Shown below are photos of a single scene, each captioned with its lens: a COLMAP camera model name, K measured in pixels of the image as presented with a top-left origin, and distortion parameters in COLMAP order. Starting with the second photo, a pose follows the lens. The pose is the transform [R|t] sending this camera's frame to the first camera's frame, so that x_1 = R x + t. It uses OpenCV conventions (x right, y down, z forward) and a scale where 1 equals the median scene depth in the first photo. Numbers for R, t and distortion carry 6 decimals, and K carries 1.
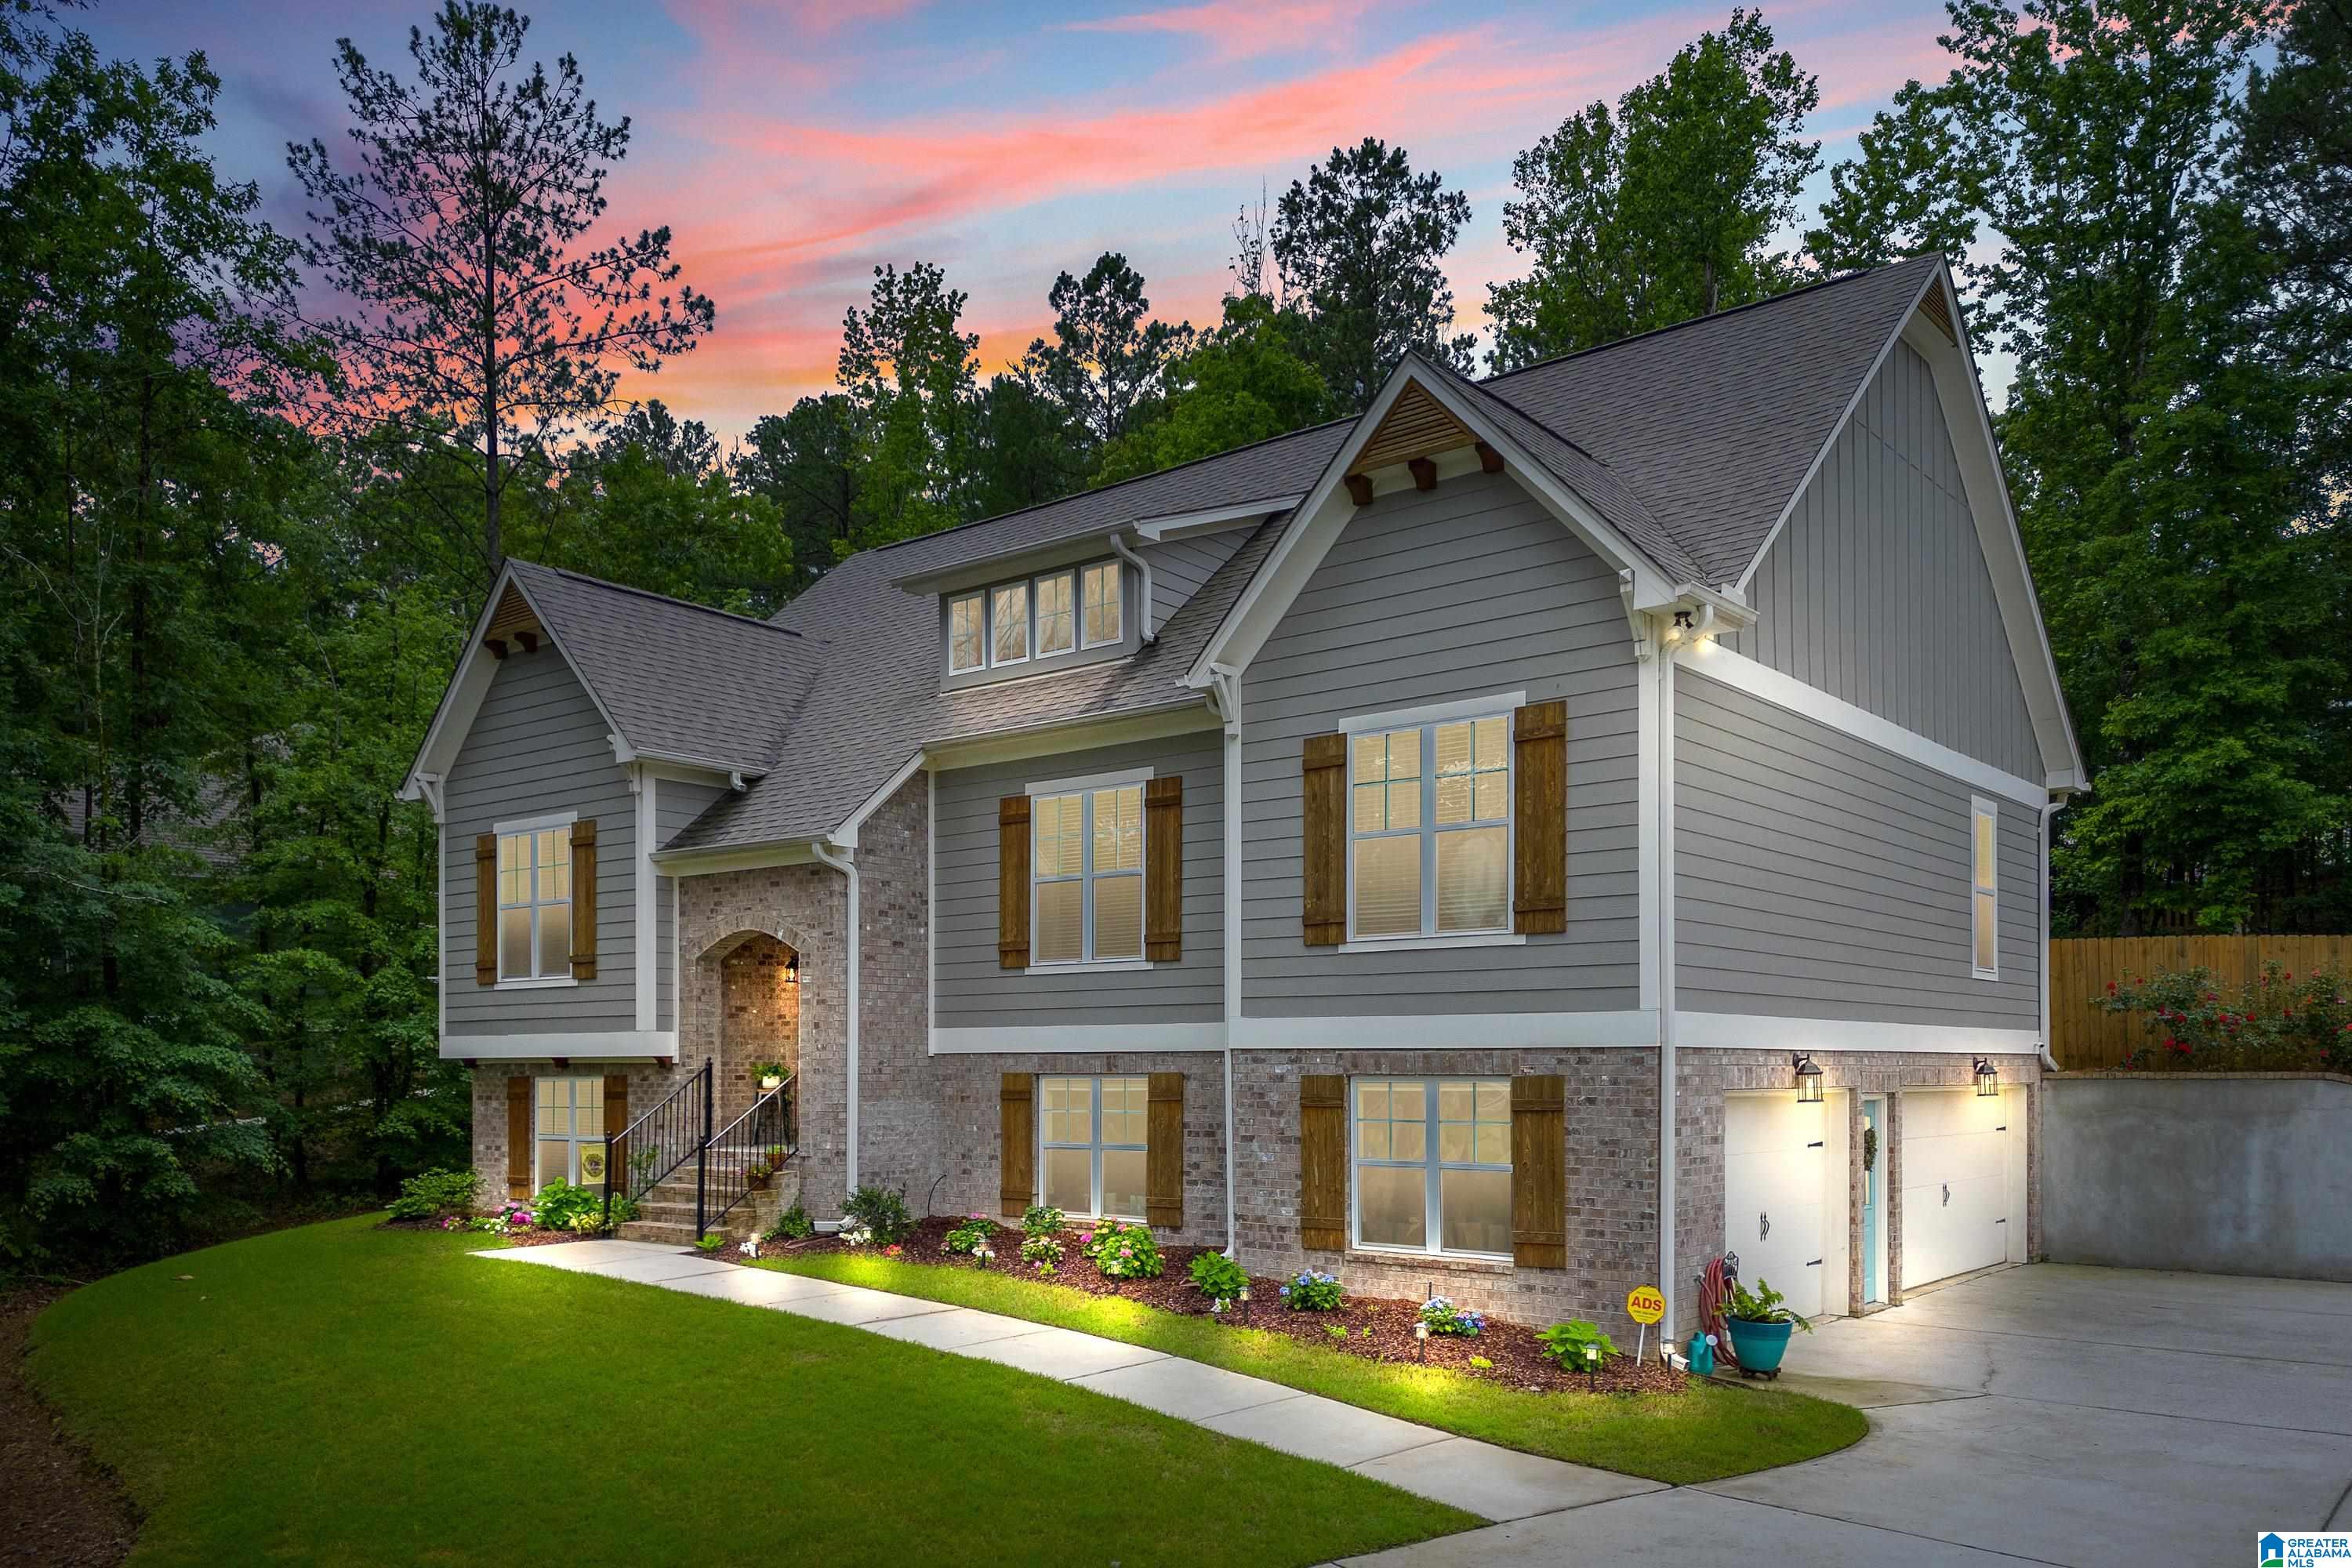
lens RADIAL K [[1843.0, 0, 1184.1], [0, 1843.0, 1041.6], [0, 0, 1]] dist [0.005804, 0.000492]
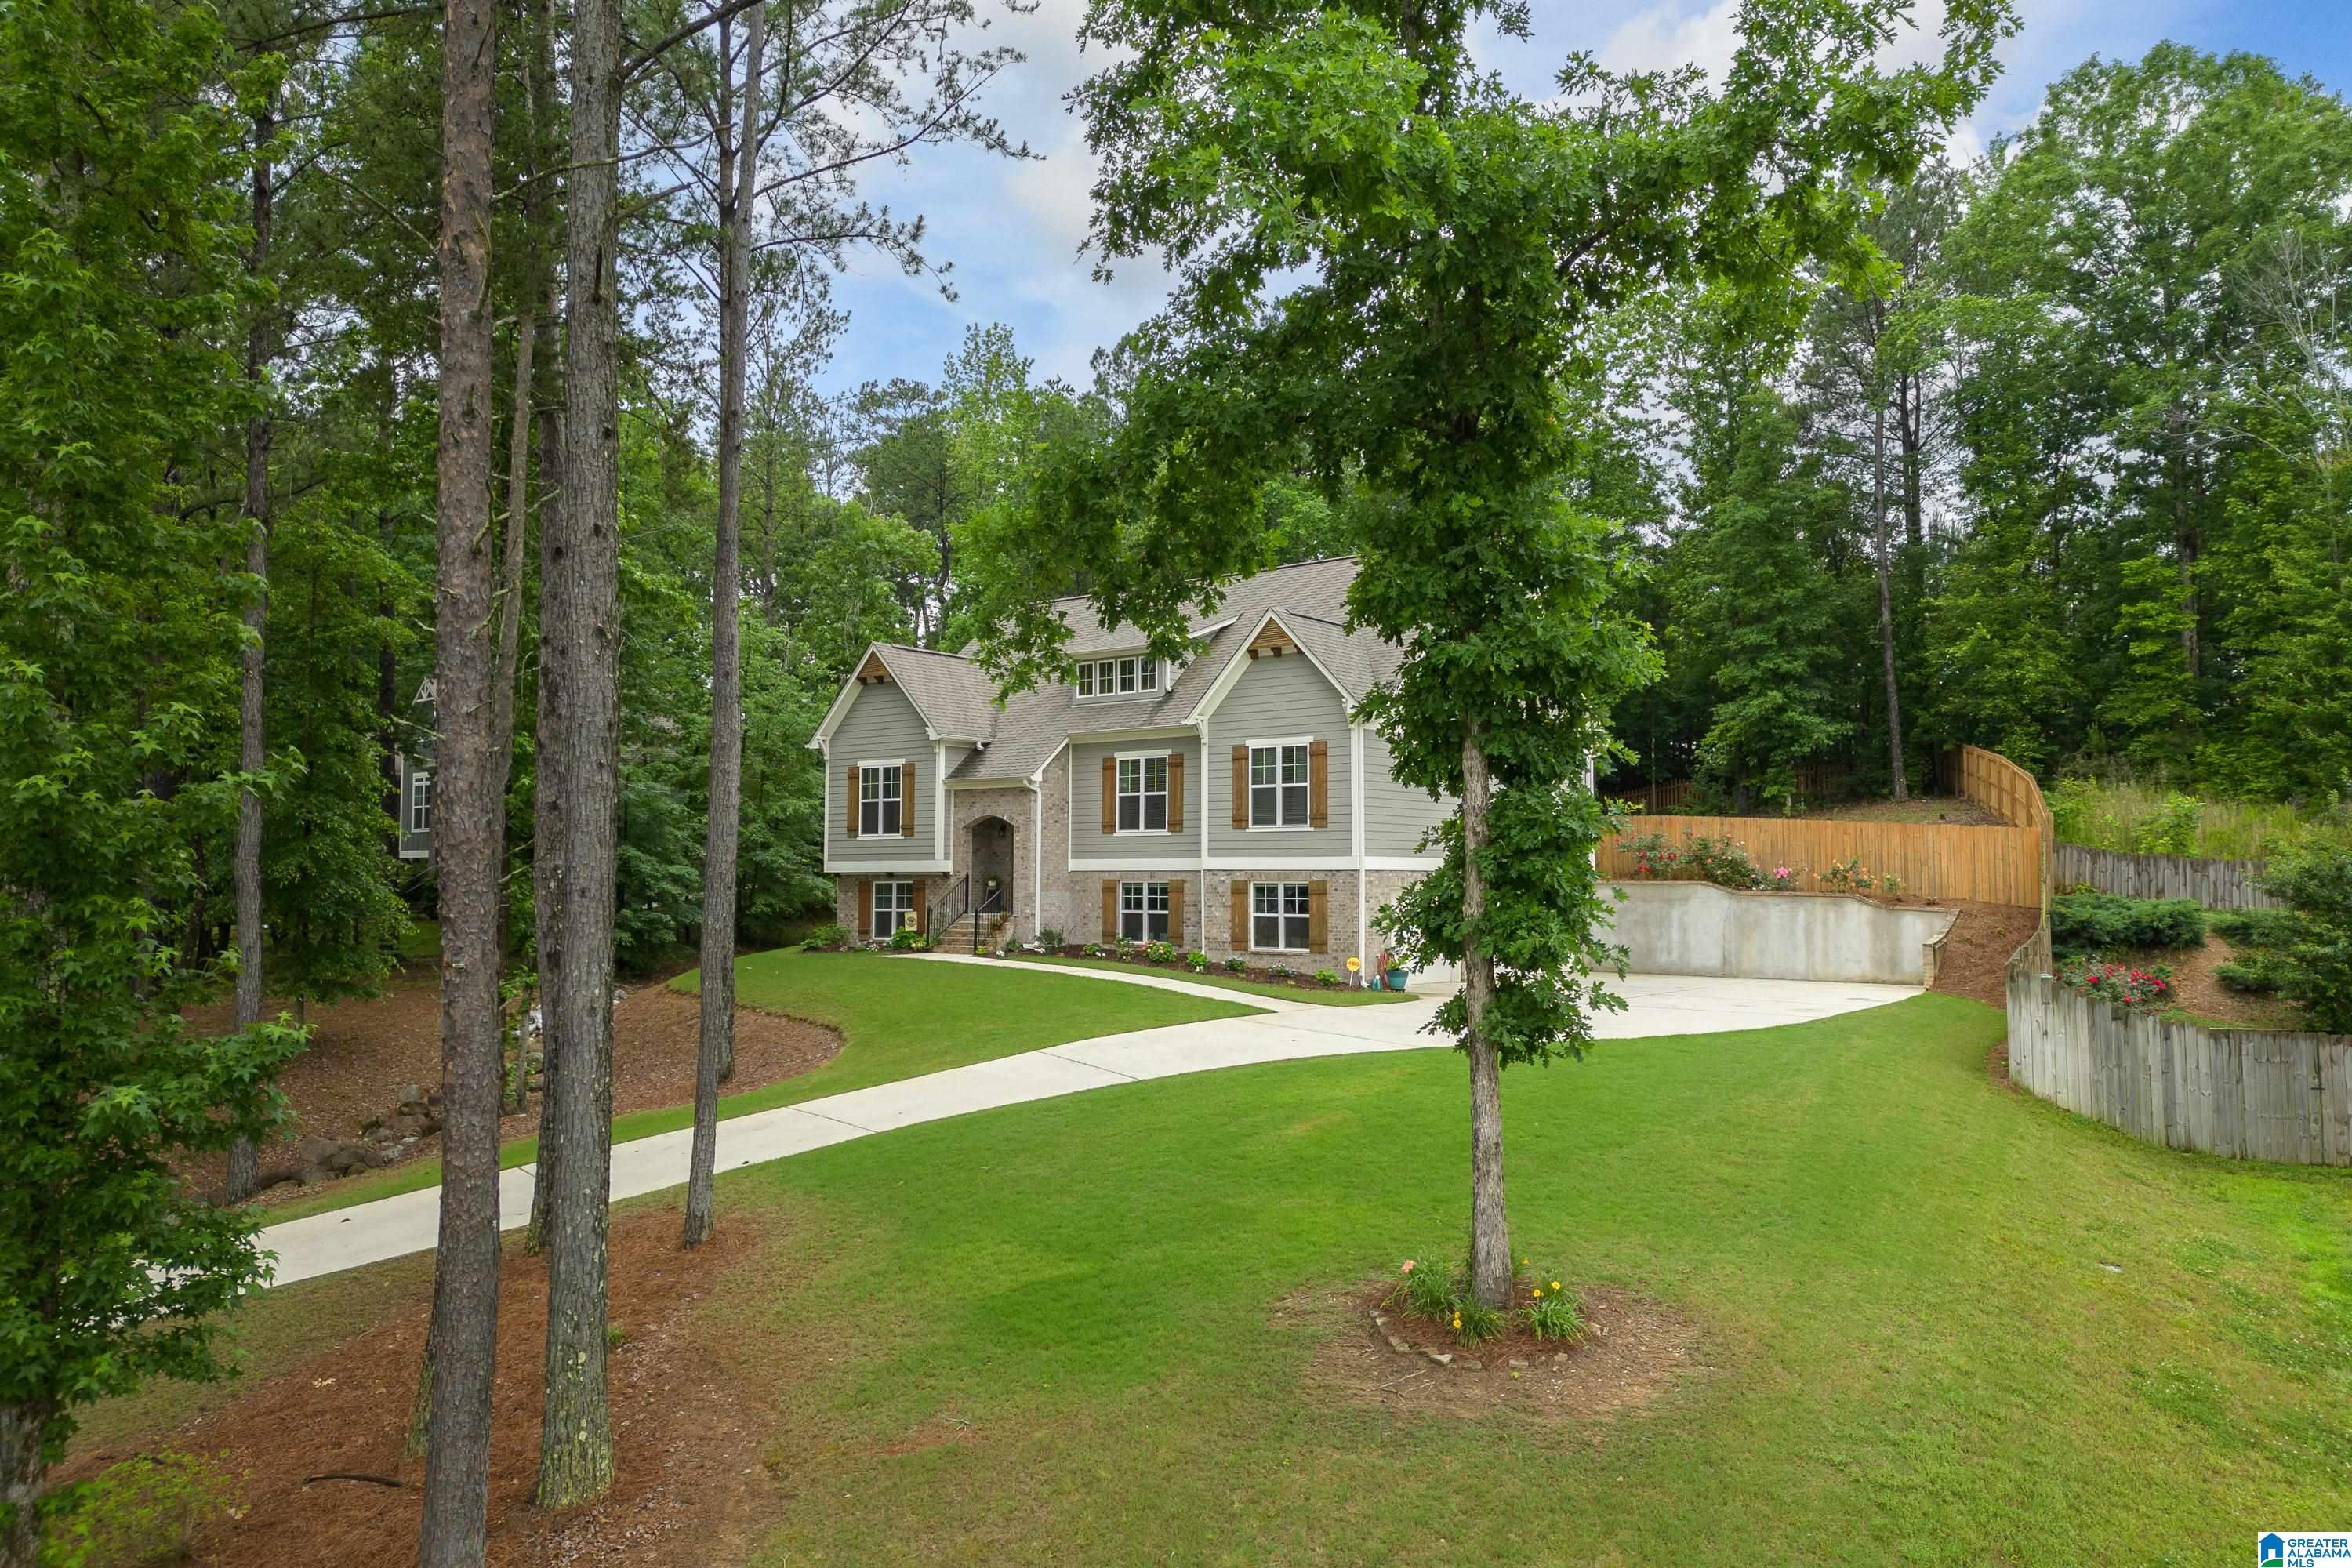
lens RADIAL K [[1703.1, 0, 1194.5], [0, 1703.1, 782.6], [0, 0, 1]] dist [0.033254, -0.000634]
pose [[0.999911, 0.002990, 0.012997, -0.013459], [-0.002439, 0.999106, -0.042211, -0.013125], [-0.013112, 0.042176, 0.999024, -1.044948]]
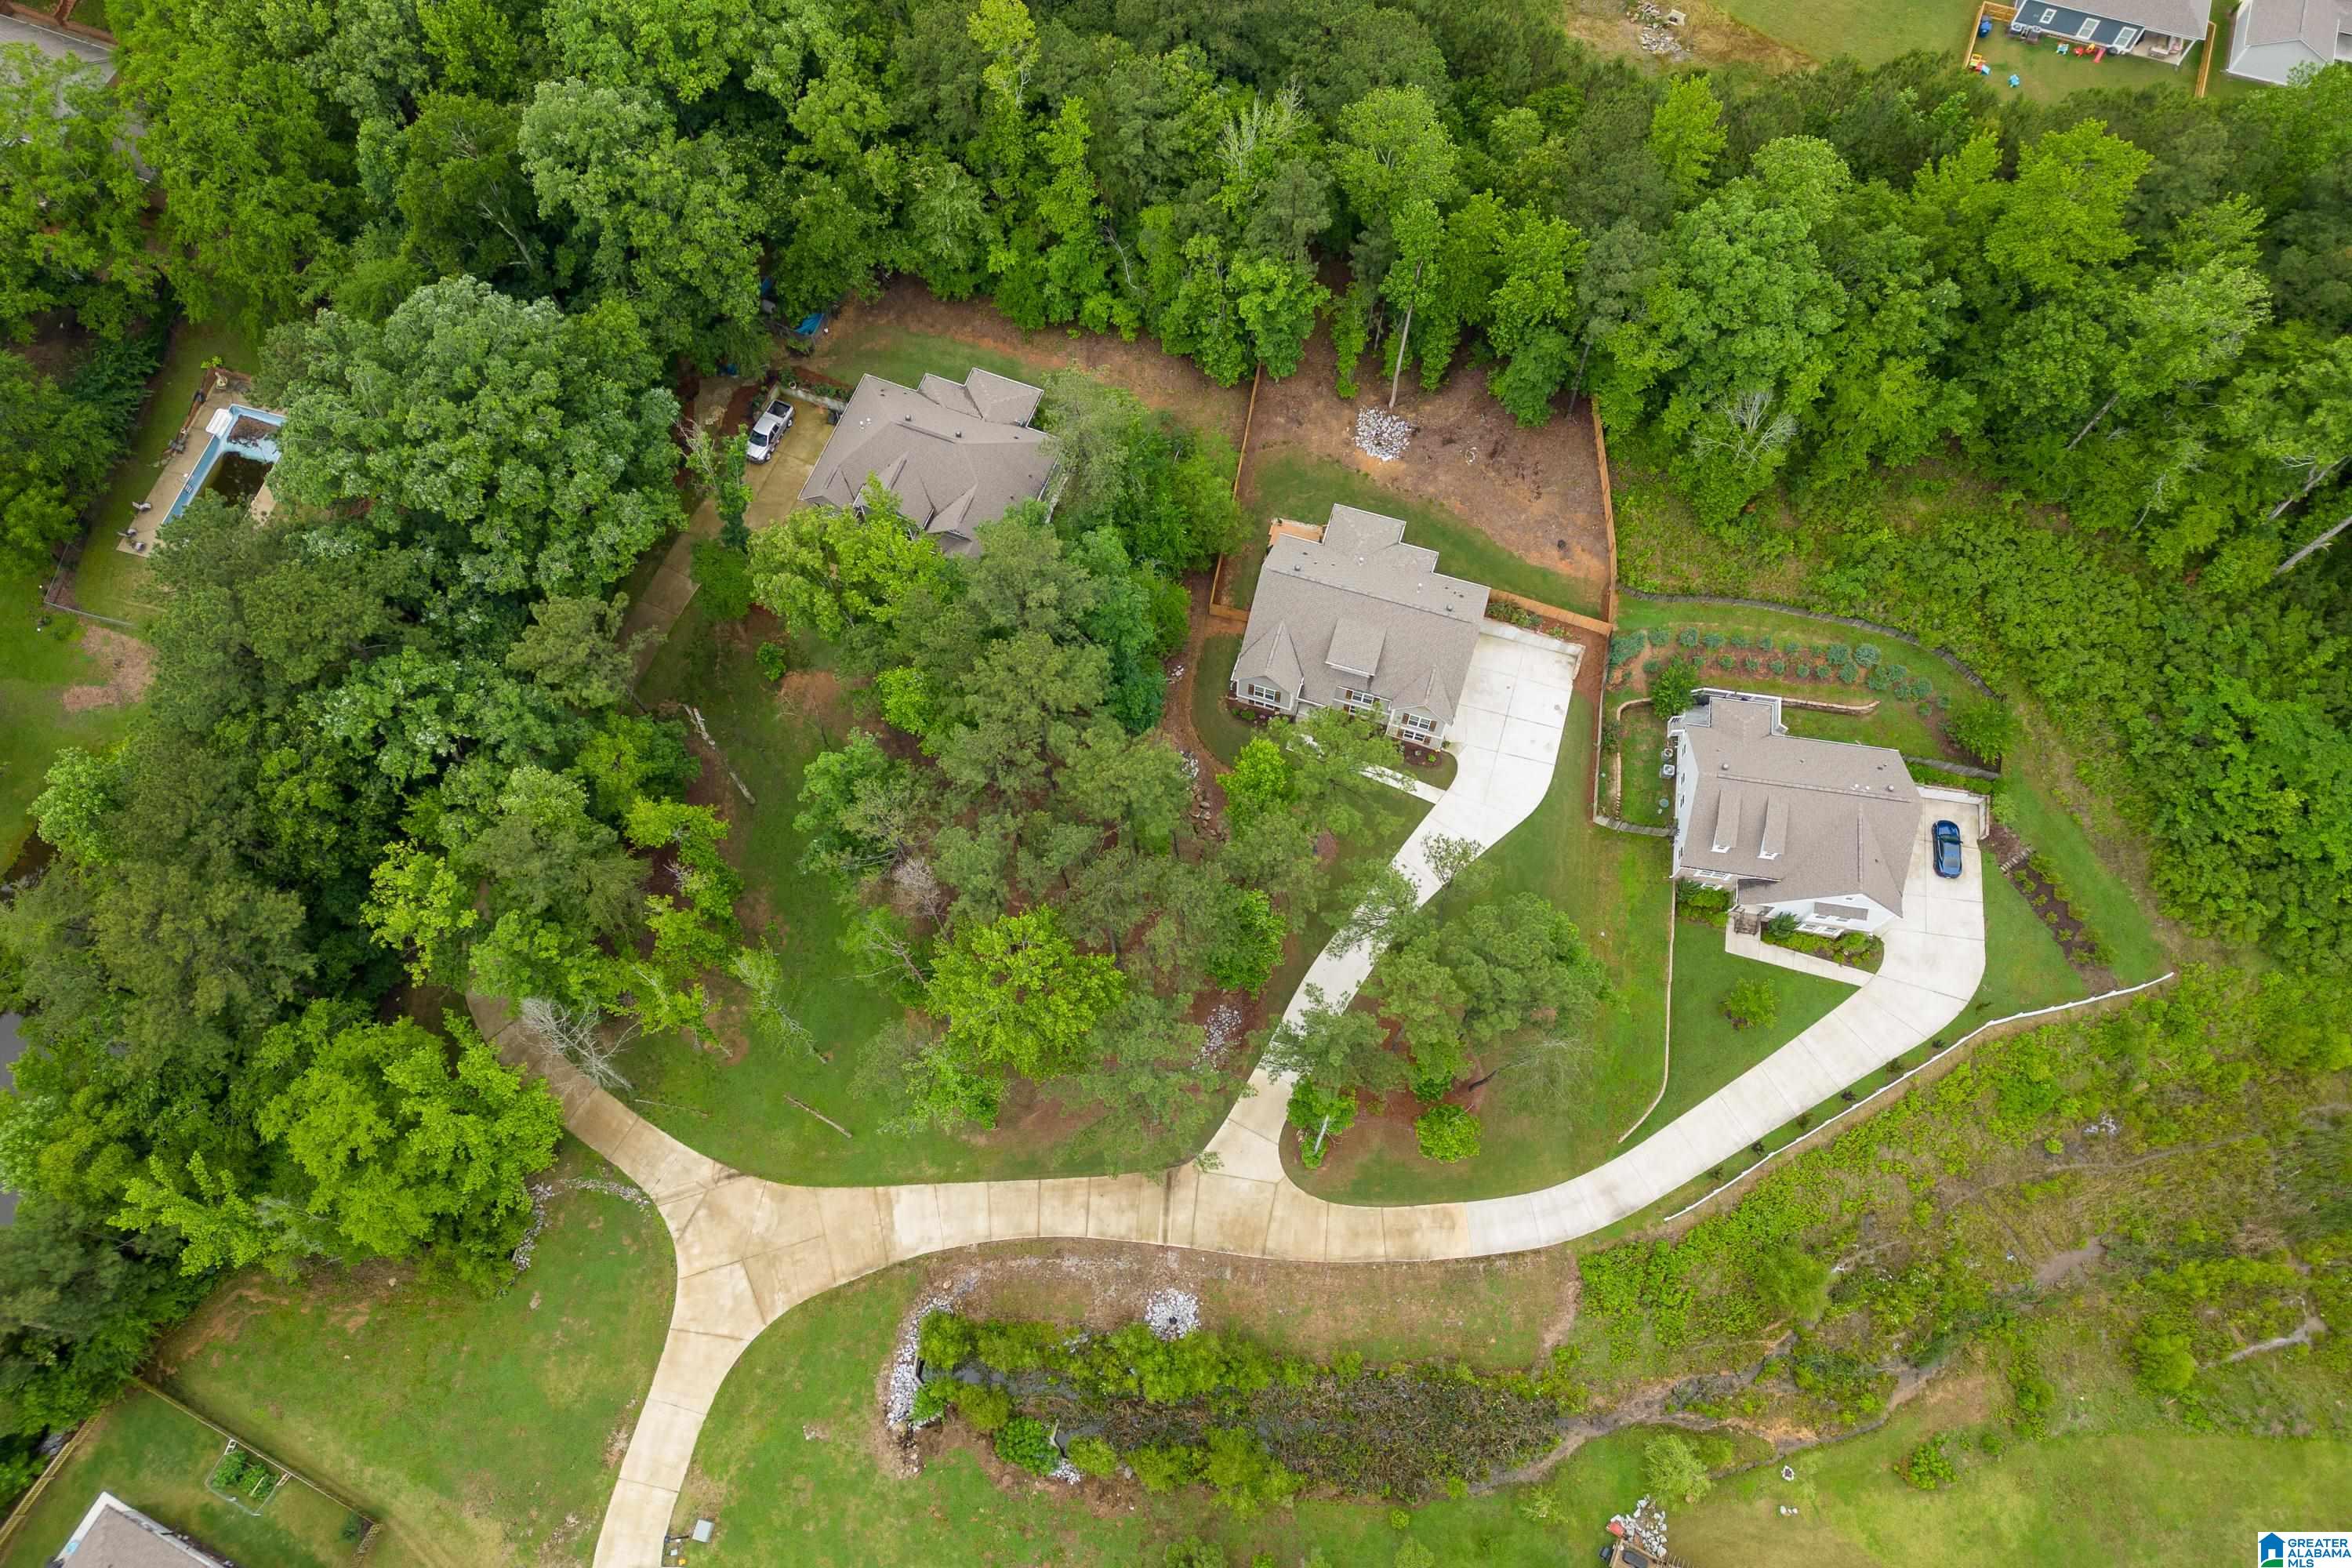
lens RADIAL K [[1703.1, 0, 1176.9], [0, 1703.1, 764.7], [0, 0, 1]] dist [0.033254, -0.000634]
pose [[0.929504, -0.343862, 0.133346, -1.611746], [0.006402, 0.376546, 0.926376, -5.807279], [-0.368756, -0.860216, 0.352203, -1.257748]]
